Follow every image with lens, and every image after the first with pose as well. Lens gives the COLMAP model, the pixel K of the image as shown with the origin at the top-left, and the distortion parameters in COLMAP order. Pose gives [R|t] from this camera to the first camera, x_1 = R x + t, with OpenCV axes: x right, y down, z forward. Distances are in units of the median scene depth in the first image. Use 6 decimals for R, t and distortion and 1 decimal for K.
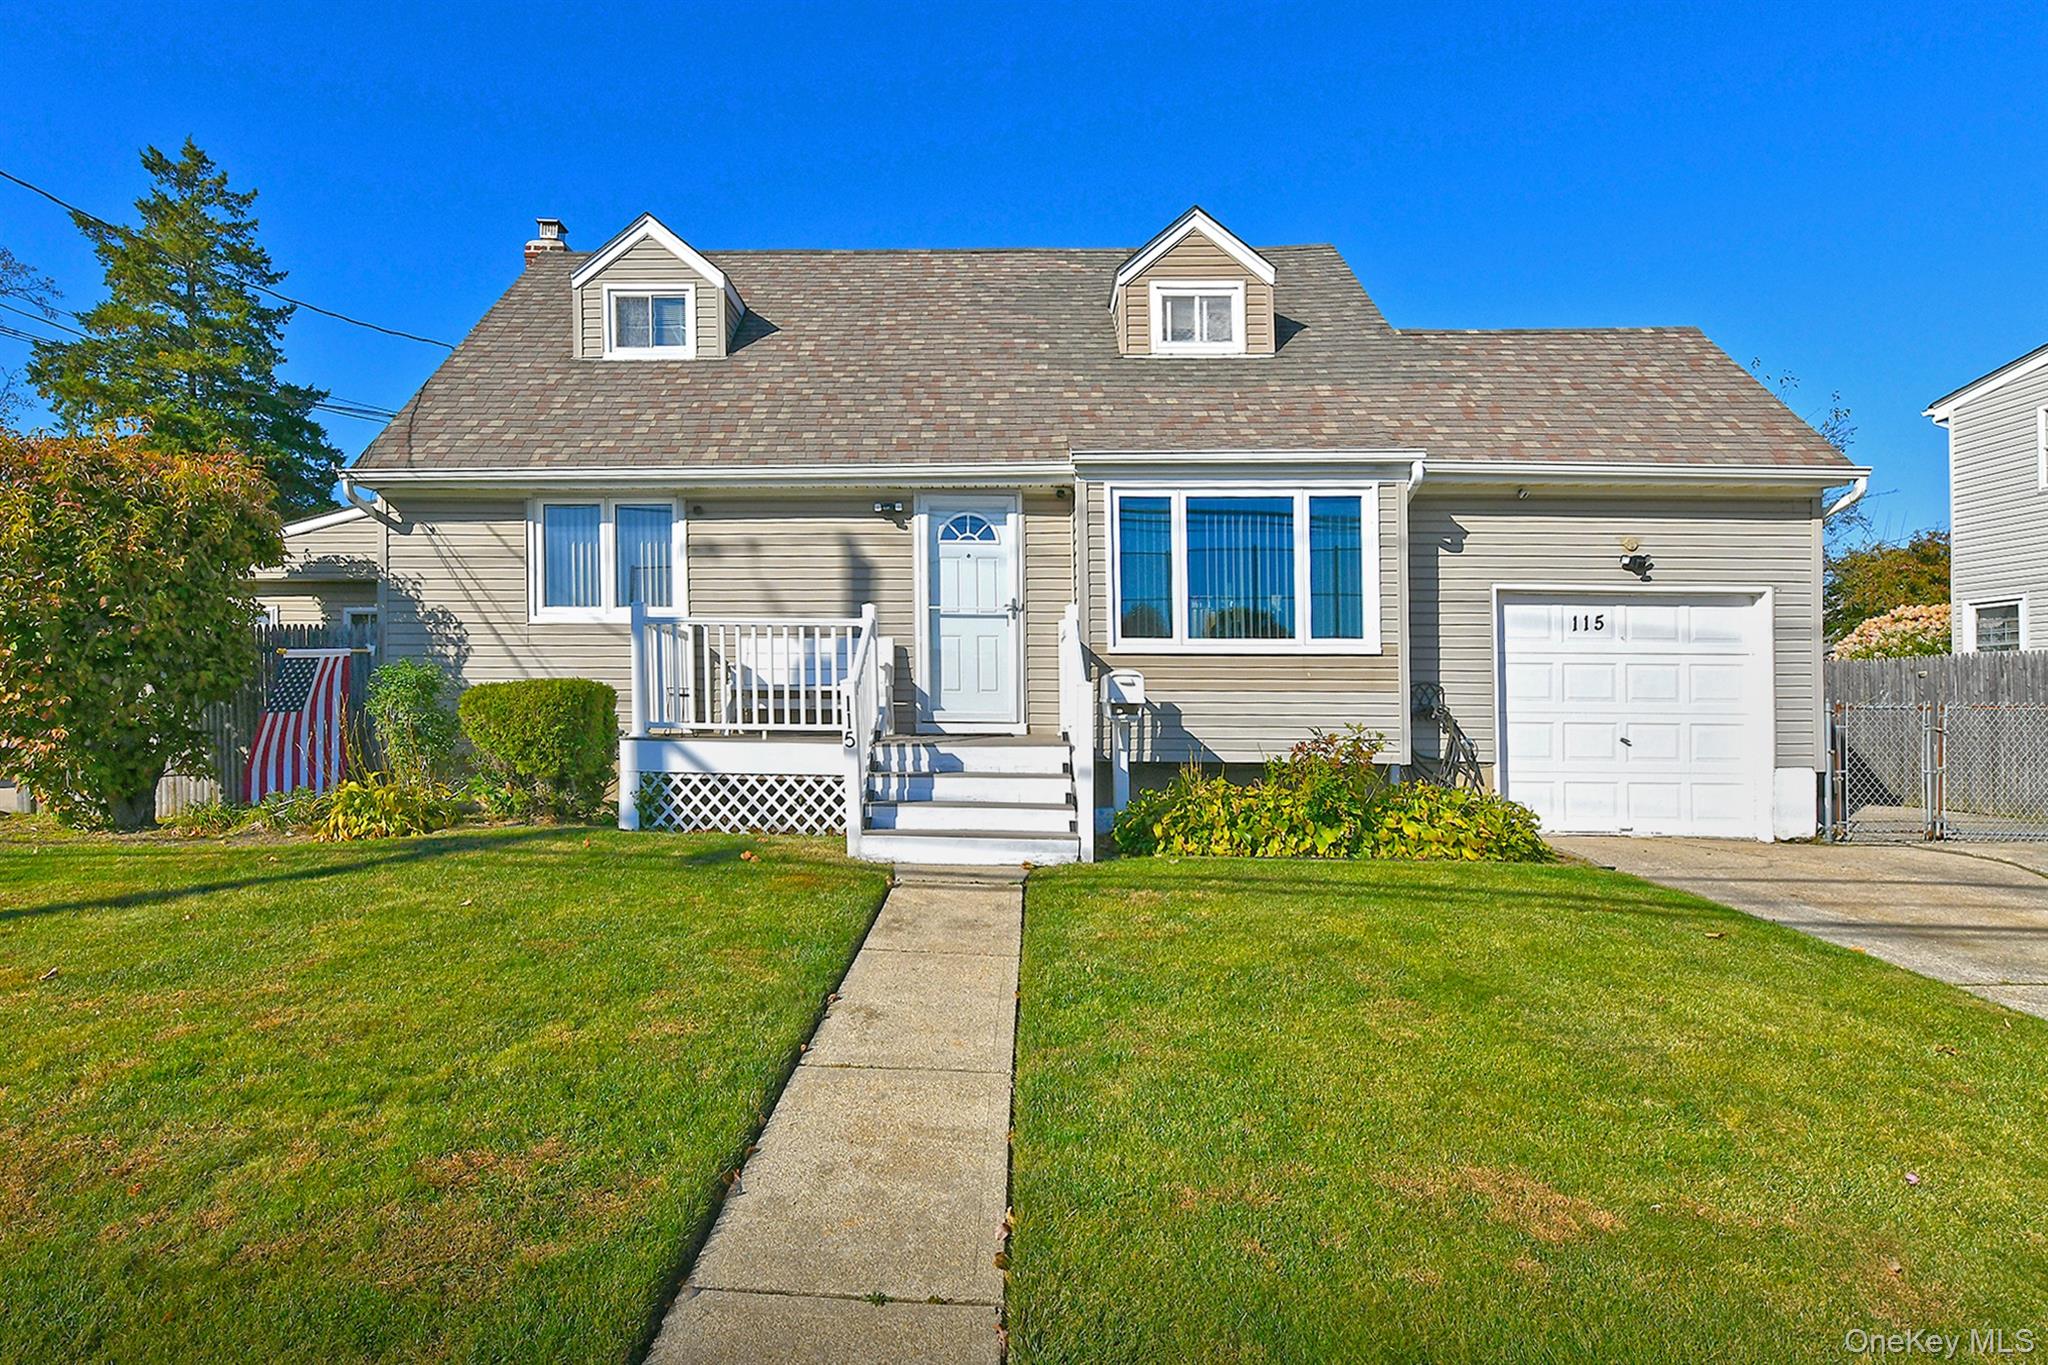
lens RADIAL K [[1095.2, 0, 1012.5], [0, 1095.2, 694.8], [0, 0, 1]] dist [0.002439, -0.003446]
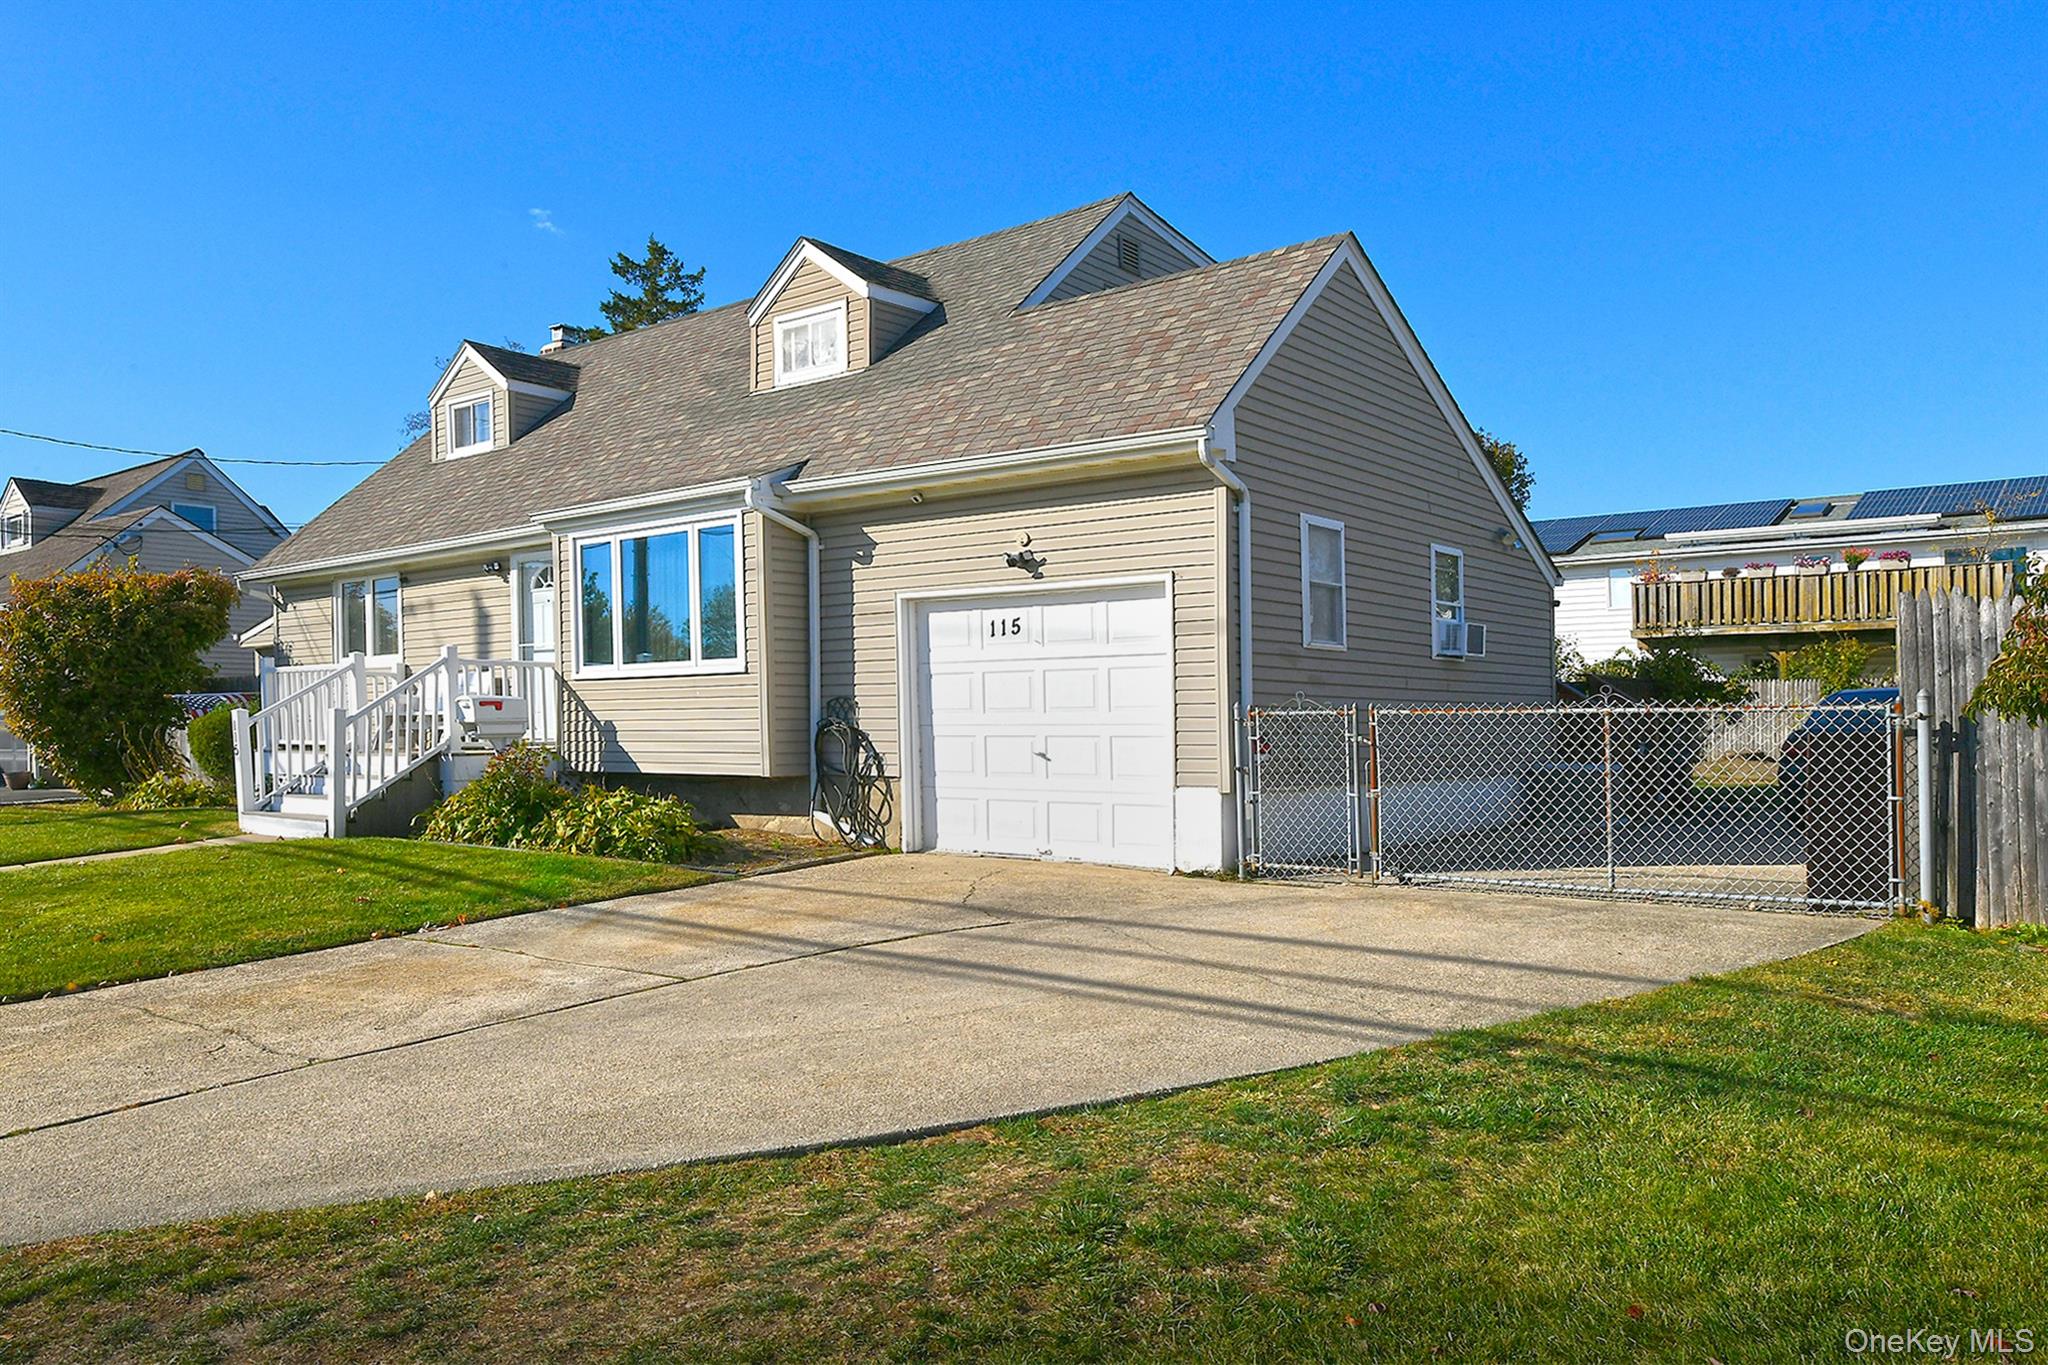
lens RADIAL K [[1415.9, 0, 974.8], [0, 1415.9, 698.2], [0, 0, 1]] dist [0.059947, 0.004071]
pose [[0.800487, -0.024039, -0.598868, 1.283529], [0.017423, 0.999706, -0.016840, 0.014789], [0.599097, 0.003046, 0.800670, 0.029671]]
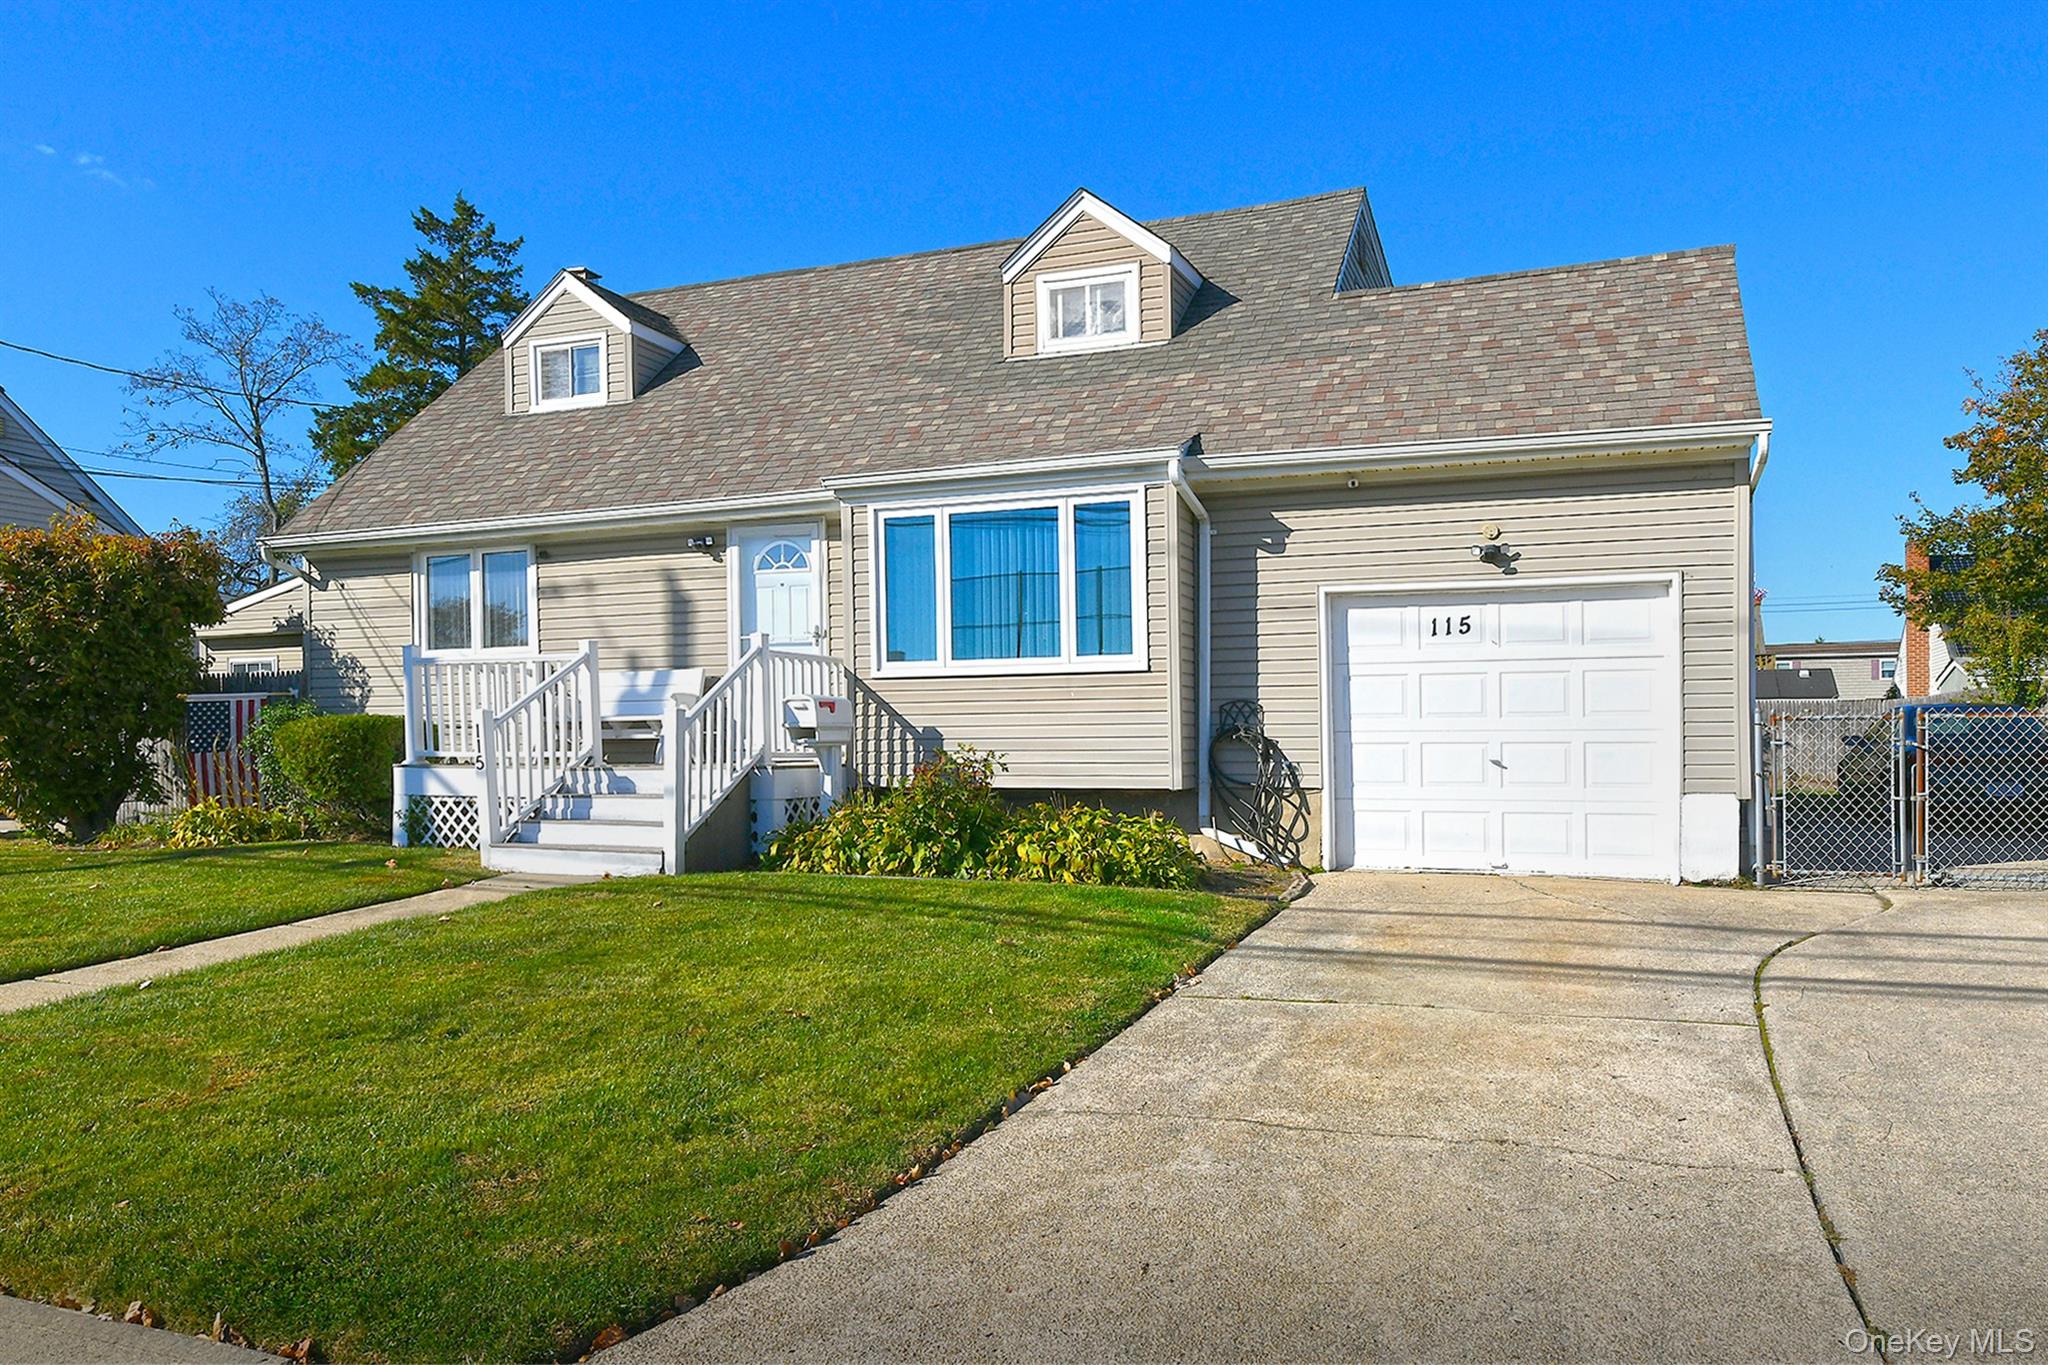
lens RADIAL K [[1353.6, 0, 1106.1], [0, 1353.6, 736.4], [0, 0, 1]] dist [0.007019, 0.005647]
pose [[0.954453, -0.015583, -0.297955, 0.618609], [0.016855, 0.999856, 0.001699, 0.015568], [0.297886, -0.006643, 0.954578, -0.099699]]
